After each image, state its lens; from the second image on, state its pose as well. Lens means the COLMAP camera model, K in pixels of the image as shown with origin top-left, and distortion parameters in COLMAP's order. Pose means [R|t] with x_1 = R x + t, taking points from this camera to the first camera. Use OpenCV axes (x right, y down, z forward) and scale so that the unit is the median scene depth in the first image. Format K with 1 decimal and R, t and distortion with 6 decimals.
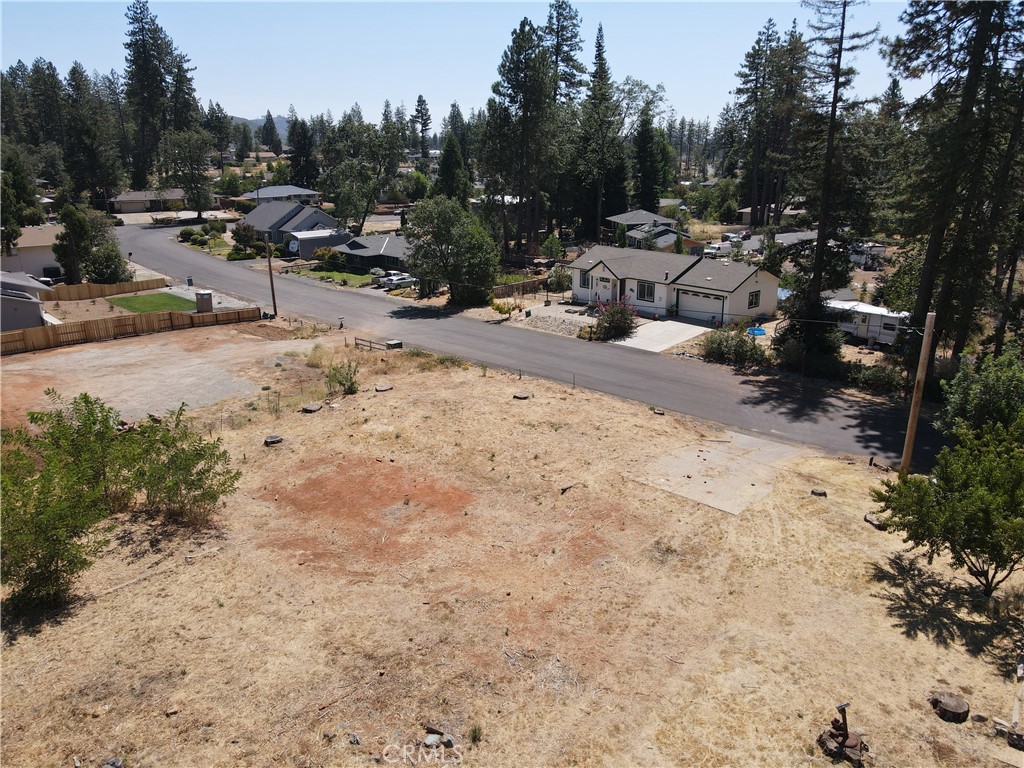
lens RADIAL K [[745.8, 0, 508.2], [0, 745.8, 378.6], [0, 0, 1]] dist [0.009144, 0.013814]
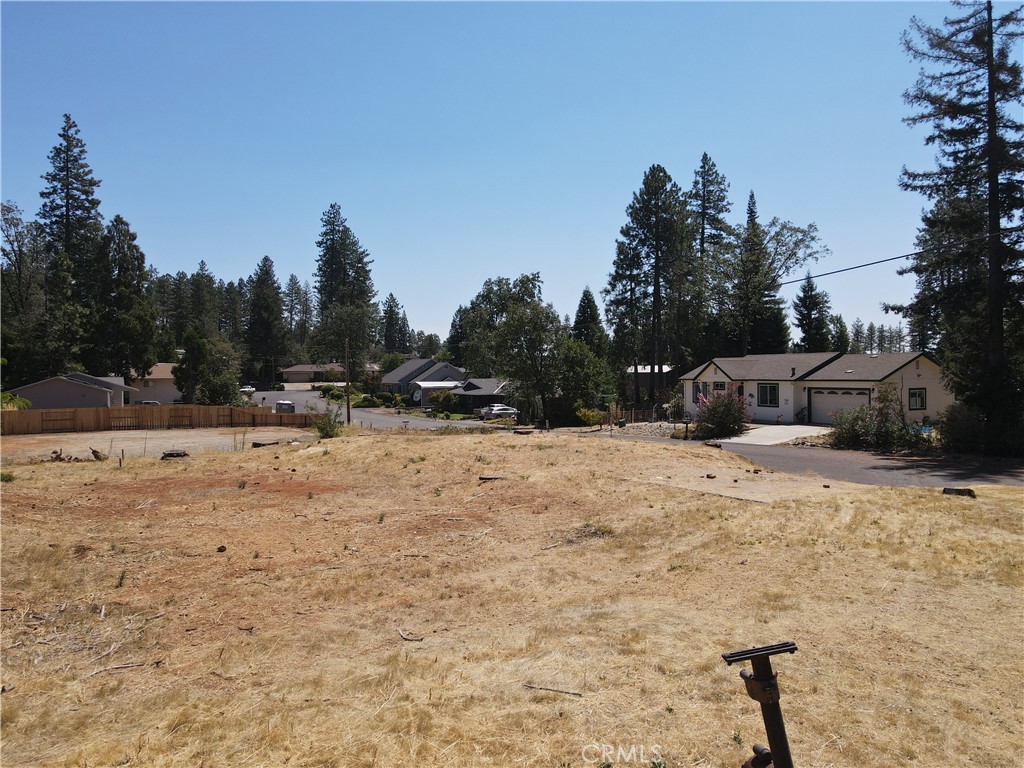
lens RADIAL K [[745.8, 0, 507.6], [0, 745.8, 378.6], [0, 0, 1]] dist [0.009144, 0.013814]
pose [[0.970116, 0.005466, -0.242580, 0.105311], [-0.074783, 0.957815, -0.277486, 0.104567], [0.230830, 0.287335, 0.929600, 0.189427]]
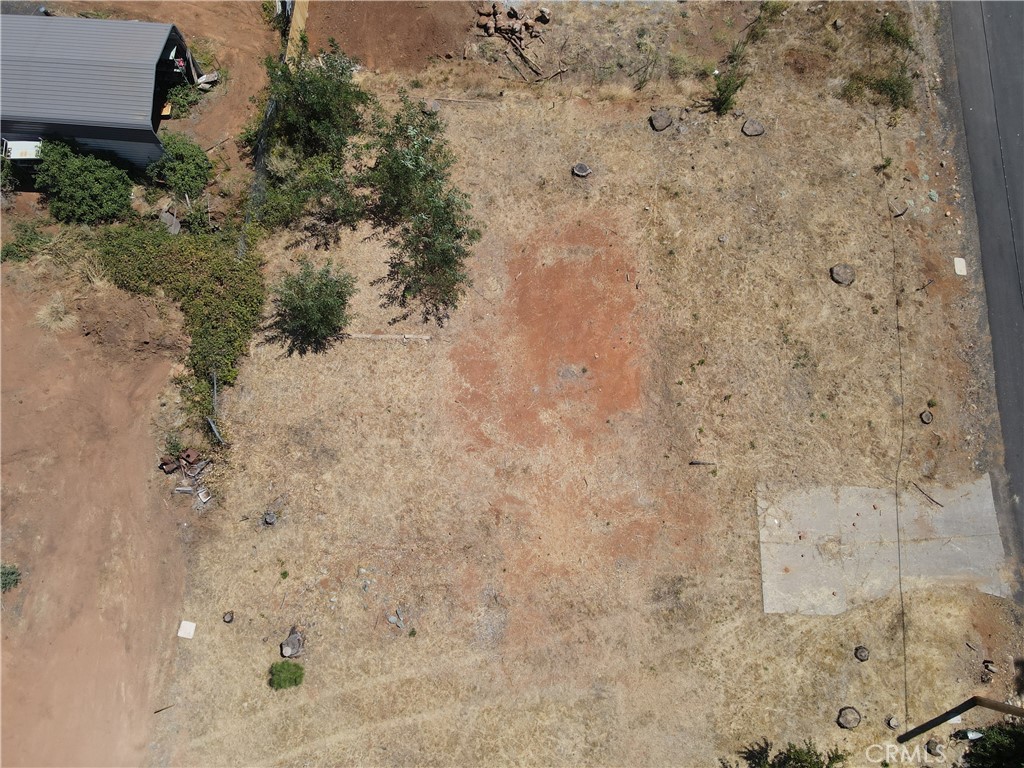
lens RADIAL K [[745.8, 0, 513.2], [0, 745.8, 378.4], [0, 0, 1]] dist [0.009144, 0.013814]
pose [[0.680055, 0.707334, -0.192884, 0.008343], [-0.207330, 0.437883, 0.874798, -0.353370], [0.703235, -0.554920, 0.444436, 0.178908]]
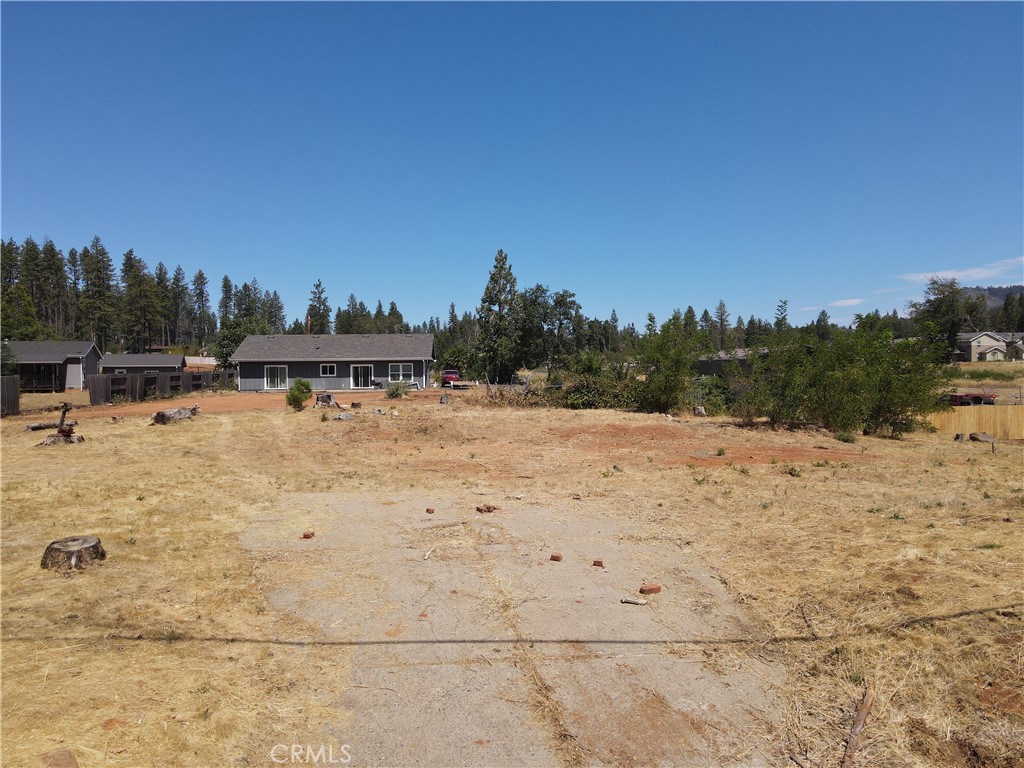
lens RADIAL K [[745.8, 0, 506.4], [0, 745.8, 381.8], [0, 0, 1]] dist [0.009144, 0.013814]
pose [[-0.631669, 0.025921, -0.774805, 0.226897], [-0.214546, 0.954560, 0.206845, 0.000383], [0.744960, 0.296889, -0.597405, 0.544718]]
